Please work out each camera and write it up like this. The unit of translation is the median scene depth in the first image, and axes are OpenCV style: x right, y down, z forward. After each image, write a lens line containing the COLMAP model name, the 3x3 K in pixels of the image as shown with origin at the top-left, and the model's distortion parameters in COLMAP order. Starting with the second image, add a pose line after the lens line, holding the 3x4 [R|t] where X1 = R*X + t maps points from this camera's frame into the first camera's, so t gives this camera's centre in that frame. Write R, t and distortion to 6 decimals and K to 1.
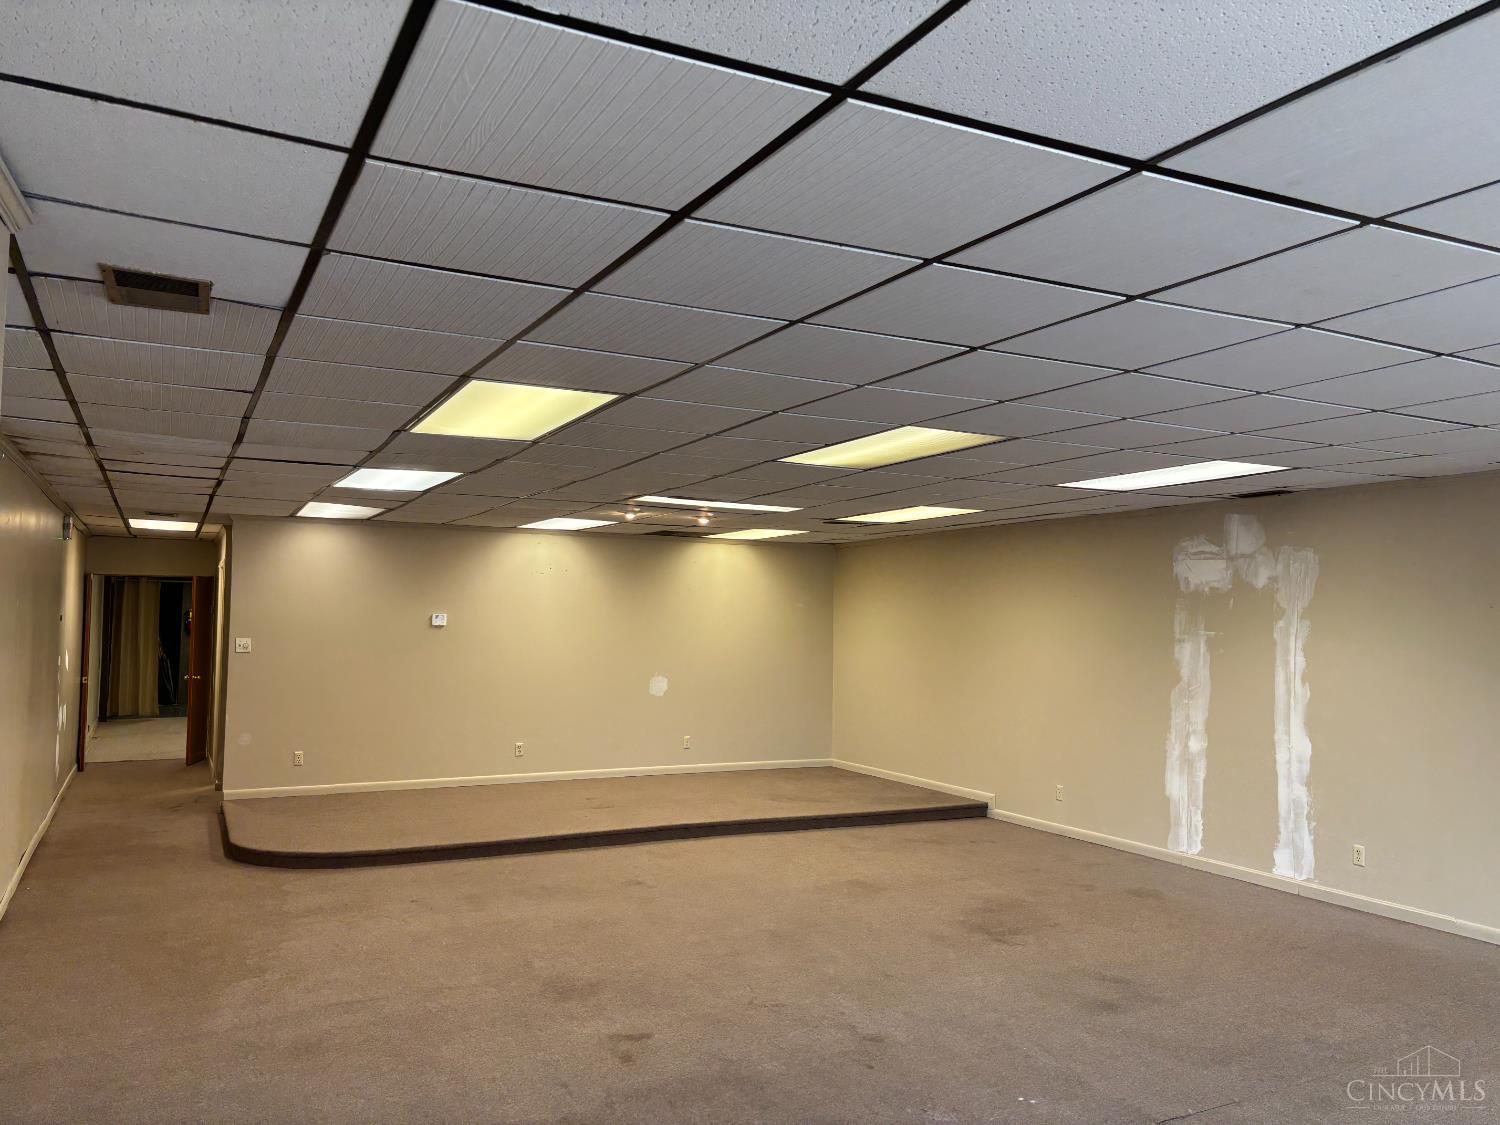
lens RADIAL K [[1124.2, 0, 750.0], [0, 1124.2, 562.5], [0, 0, 1]] dist [0.111412, -0.186863]
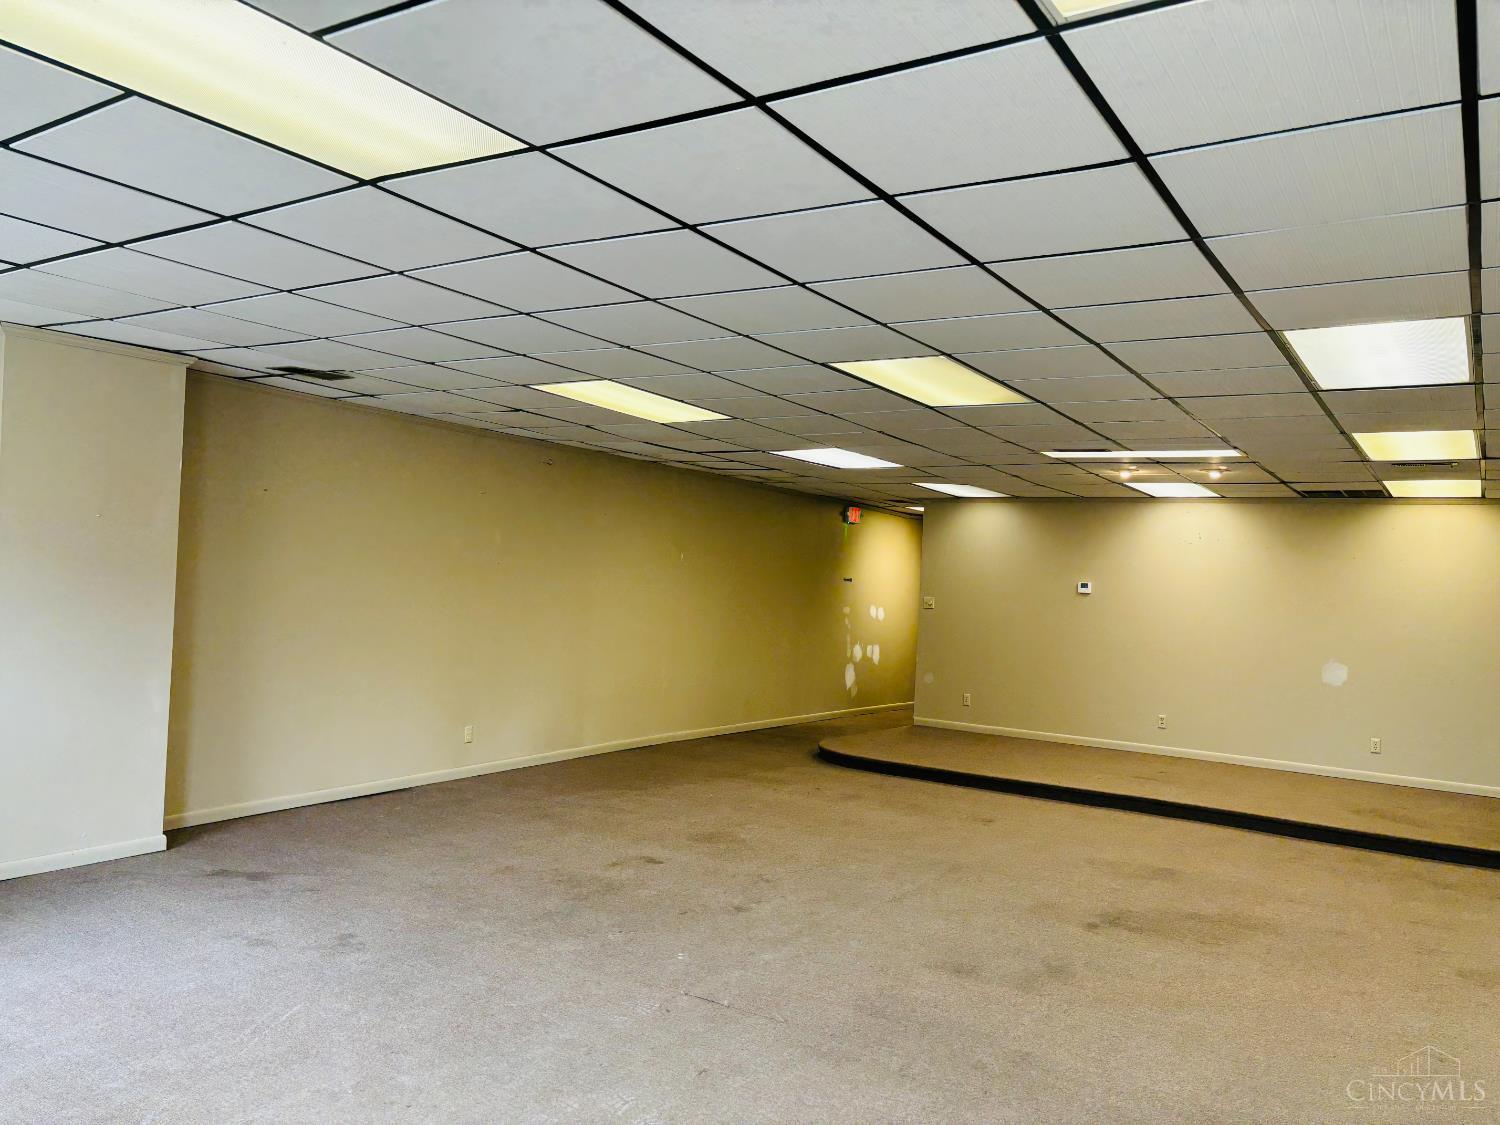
lens RADIAL K [[1142.3, 0, 750.0], [0, 1142.3, 562.5], [0, 0, 1]] dist [0.032944, -0.001765]
pose [[0.502654, -0.003735, -0.864480, 0.621870], [-0.003522, 0.999974, -0.006368, 0.044315], [0.864481, 0.006245, 0.502627, 0.242125]]
